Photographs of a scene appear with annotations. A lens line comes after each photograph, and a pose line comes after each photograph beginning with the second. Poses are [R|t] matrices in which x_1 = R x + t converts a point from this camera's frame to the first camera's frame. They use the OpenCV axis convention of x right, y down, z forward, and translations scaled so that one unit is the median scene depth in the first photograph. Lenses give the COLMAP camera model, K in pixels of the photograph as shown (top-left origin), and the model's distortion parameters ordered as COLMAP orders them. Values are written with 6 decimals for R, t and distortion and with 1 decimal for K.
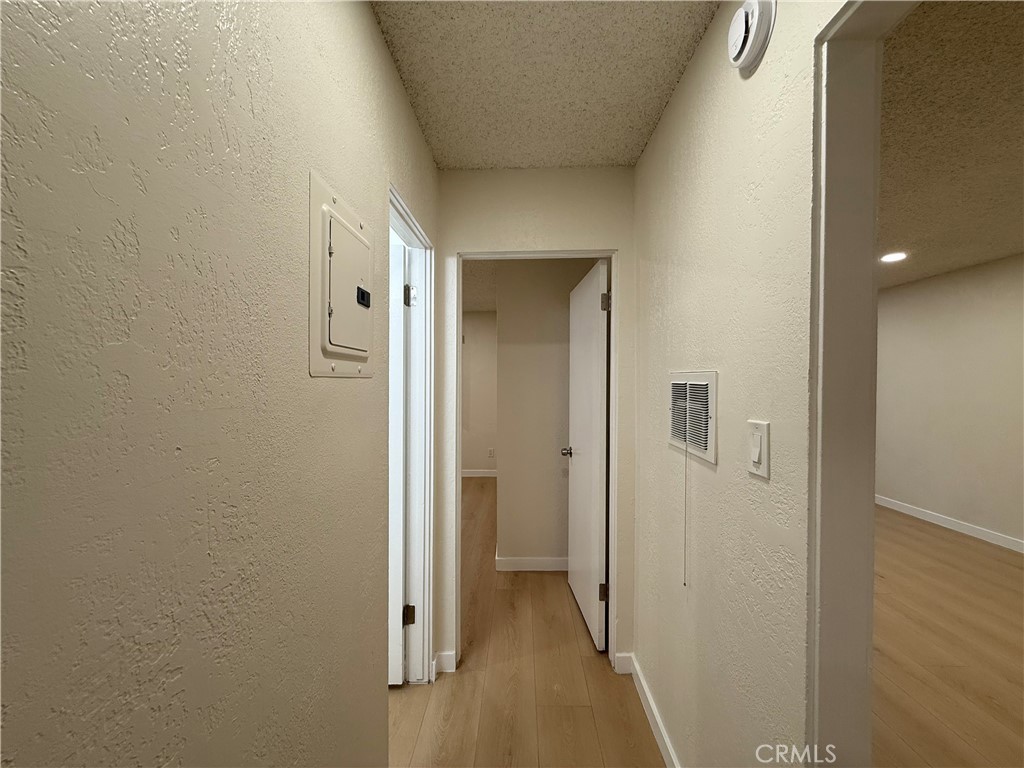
lens RADIAL K [[406.6, 0, 511.2], [0, 406.6, 381.6], [0, 0, 1]] dist [-0.003834, -0.000071]
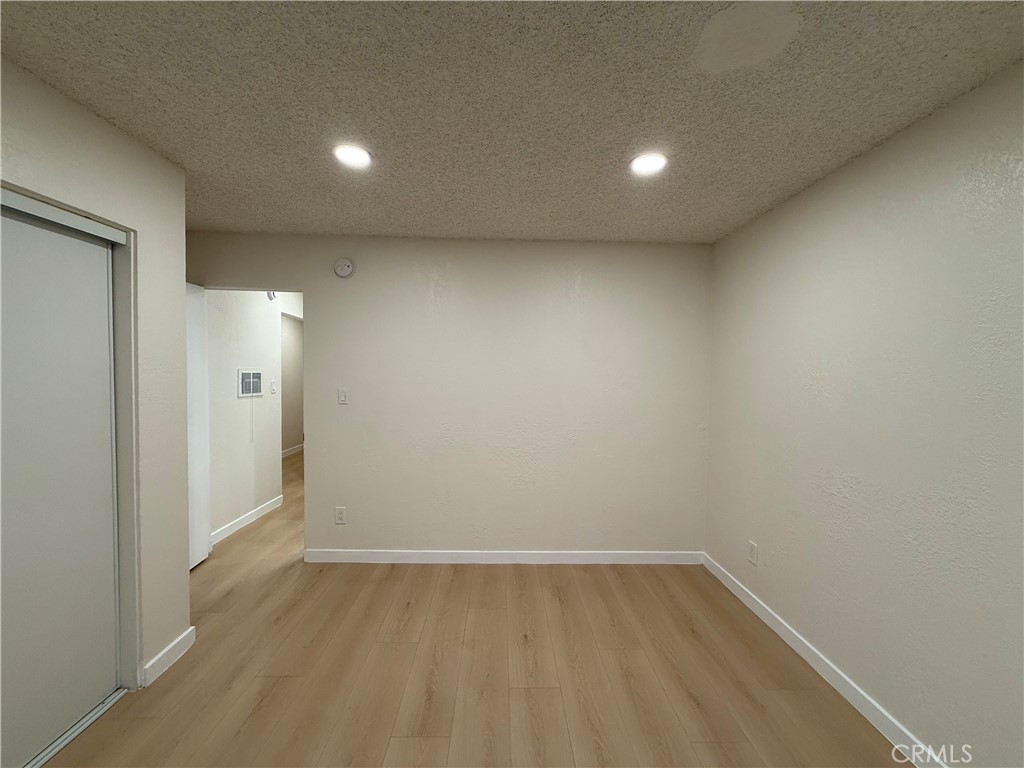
lens RADIAL K [[406.6, 0, 510.7], [0, 406.6, 381.0], [0, 0, 1]] dist [-0.003834, -0.000071]
pose [[-0.998625, -0.014892, -0.050270, -1.198136], [-0.016489, 0.999368, 0.031499, -0.055535], [0.049769, 0.032284, -0.998239, 3.754874]]
